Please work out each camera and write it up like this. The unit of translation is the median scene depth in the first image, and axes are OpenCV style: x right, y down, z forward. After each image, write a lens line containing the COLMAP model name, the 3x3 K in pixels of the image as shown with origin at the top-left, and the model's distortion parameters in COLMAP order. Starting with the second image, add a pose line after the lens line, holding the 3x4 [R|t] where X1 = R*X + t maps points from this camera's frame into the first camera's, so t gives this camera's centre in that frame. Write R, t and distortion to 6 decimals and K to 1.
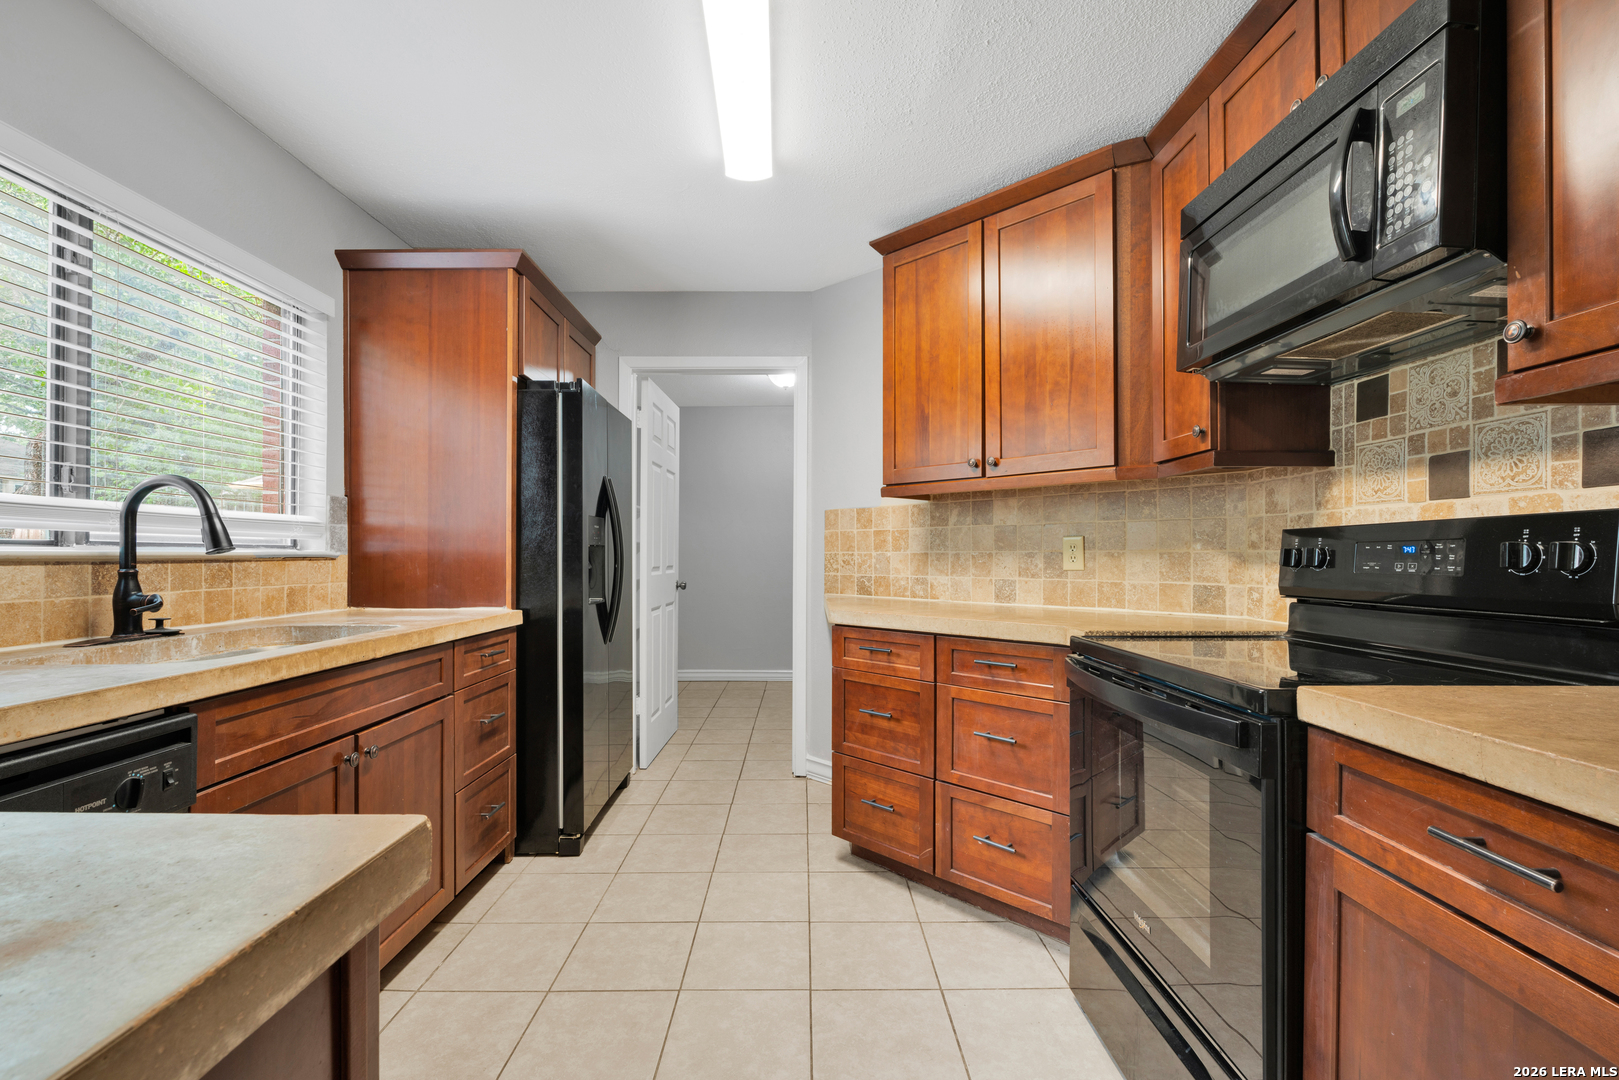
lens RADIAL K [[702.6, 0, 804.8], [0, 702.6, 544.4], [0, 0, 1]] dist [-0.008180, -0.000026]
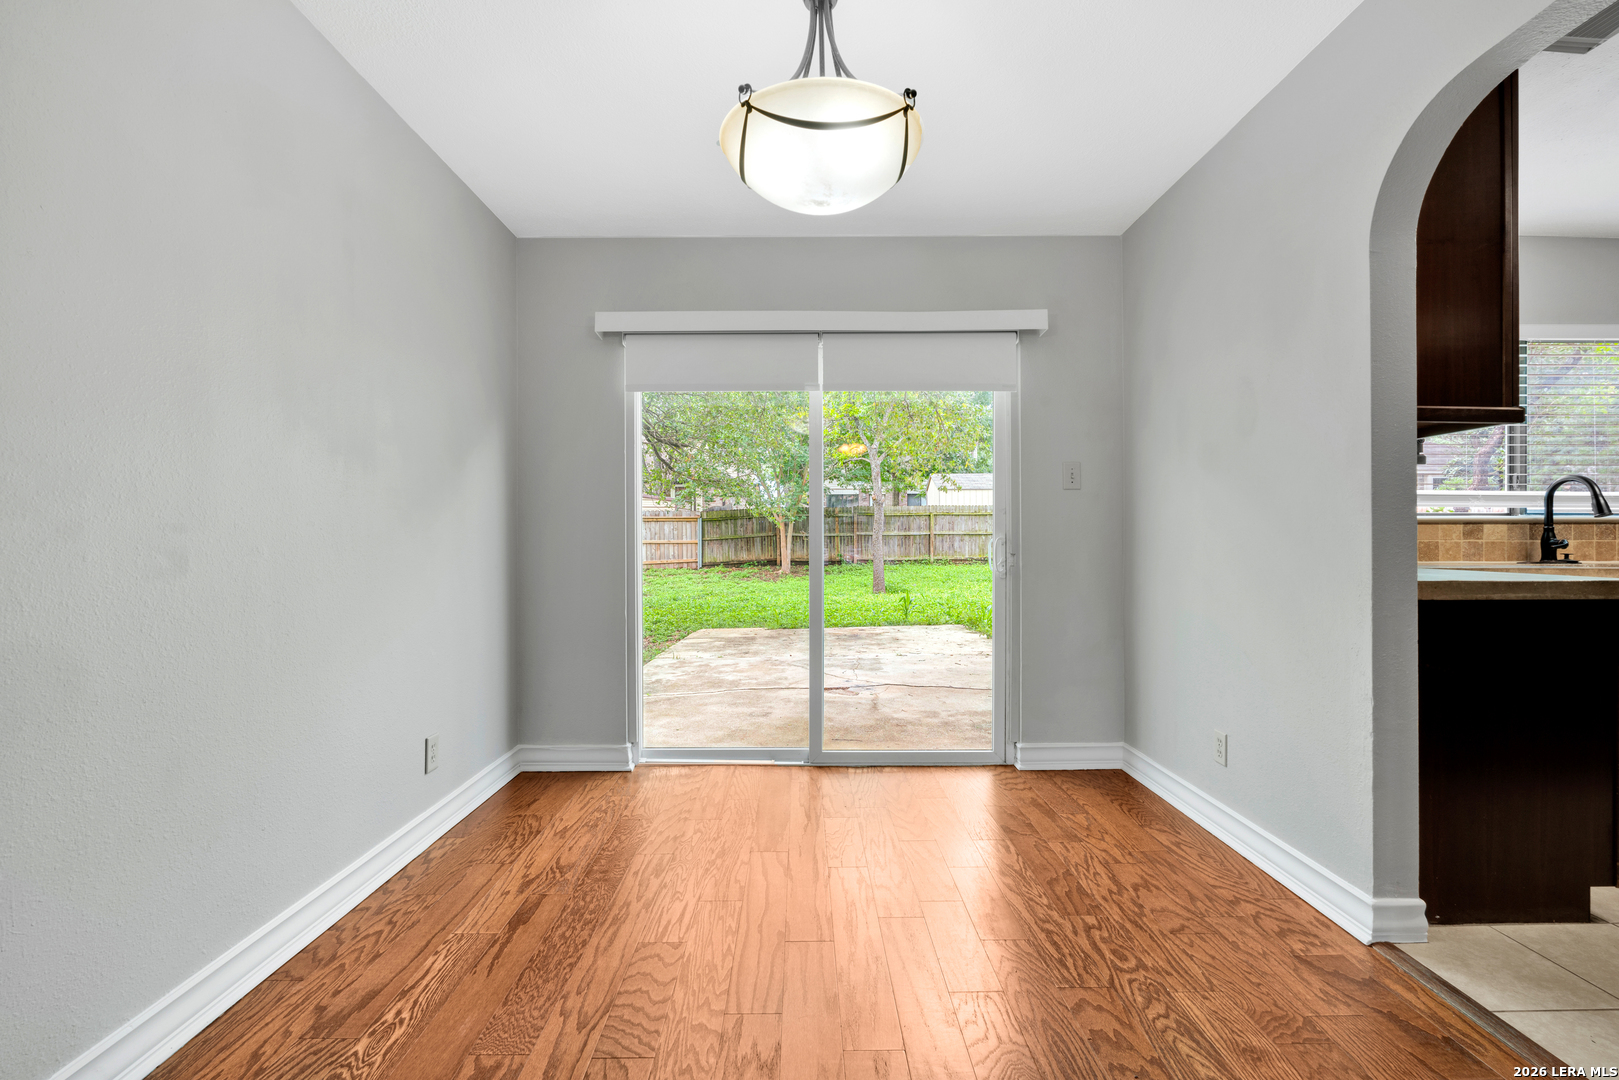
lens RADIAL K [[702.6, 0, 804.8], [0, 702.6, 544.4], [0, 0, 1]] dist [-0.008180, -0.000026]
pose [[-0.003093, 0.007295, -0.999969, 0.951767], [0.015909, 0.999847, 0.007245, 0.038627], [0.999869, -0.015887, -0.003209, -1.041898]]
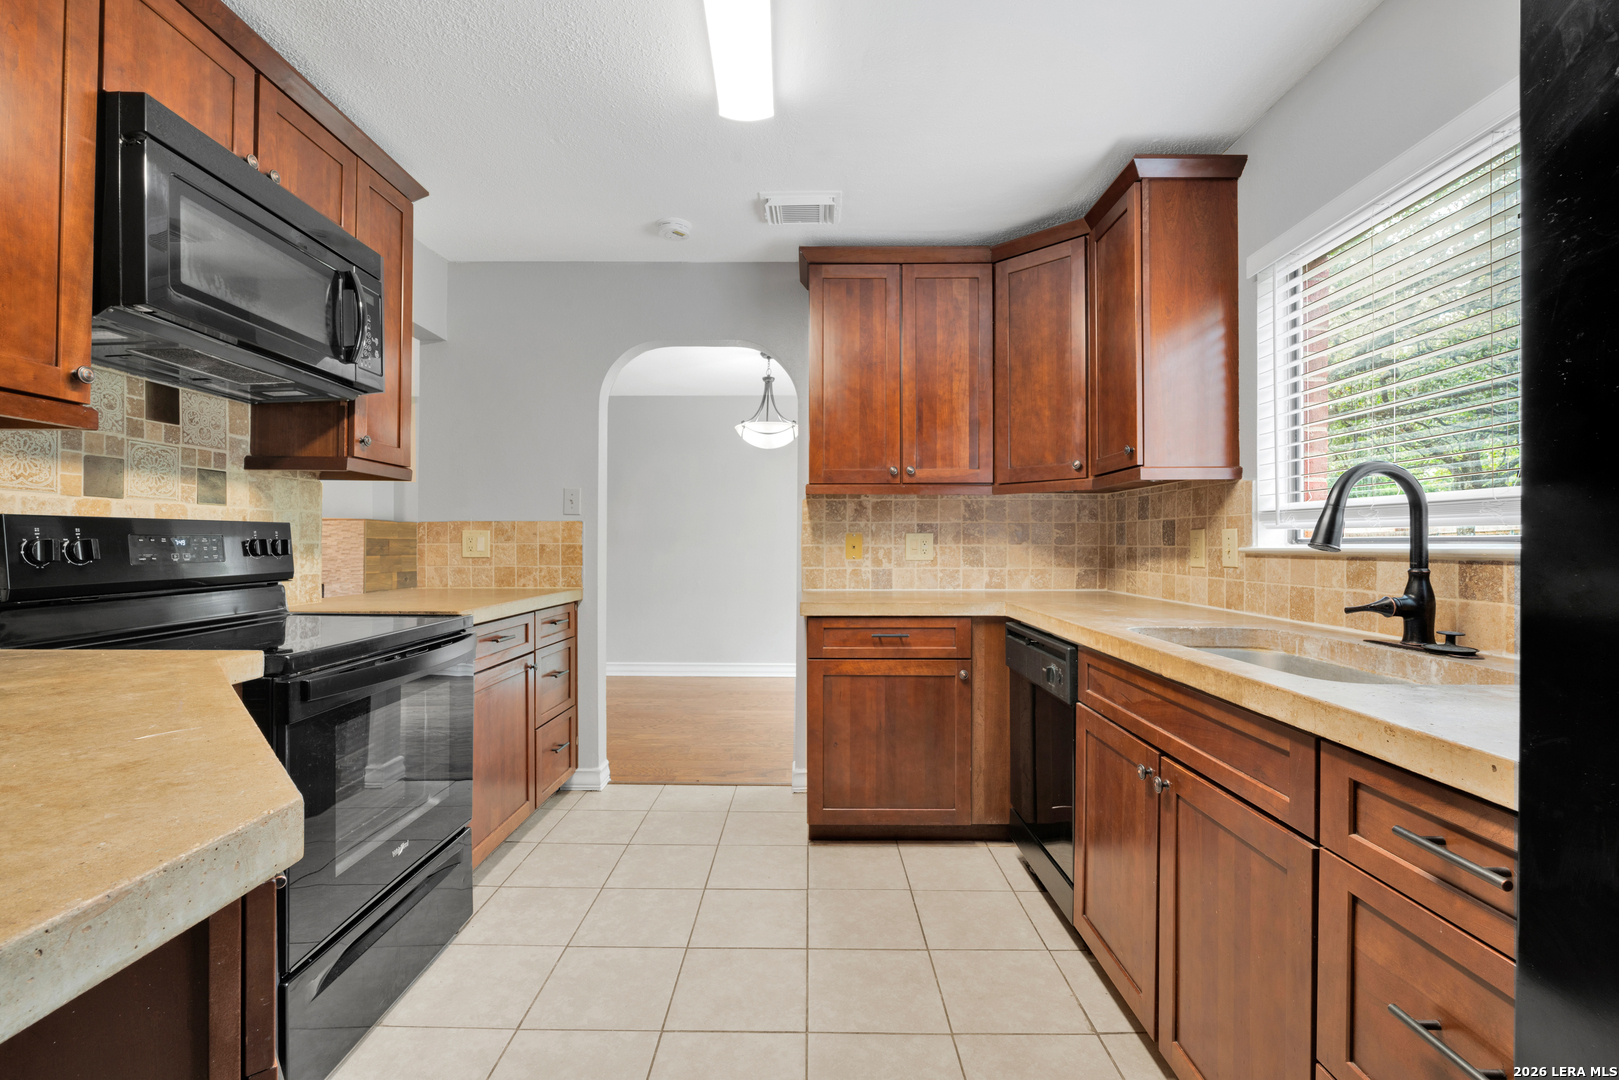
lens RADIAL K [[702.6, 0, 804.8], [0, 702.6, 544.4], [0, 0, 1]] dist [-0.008180, -0.000026]
pose [[-0.999892, -0.003622, 0.014260, -0.203914], [-0.003806, 0.999909, -0.012909, 0.019100], [-0.014212, -0.012962, -0.999815, 1.888827]]
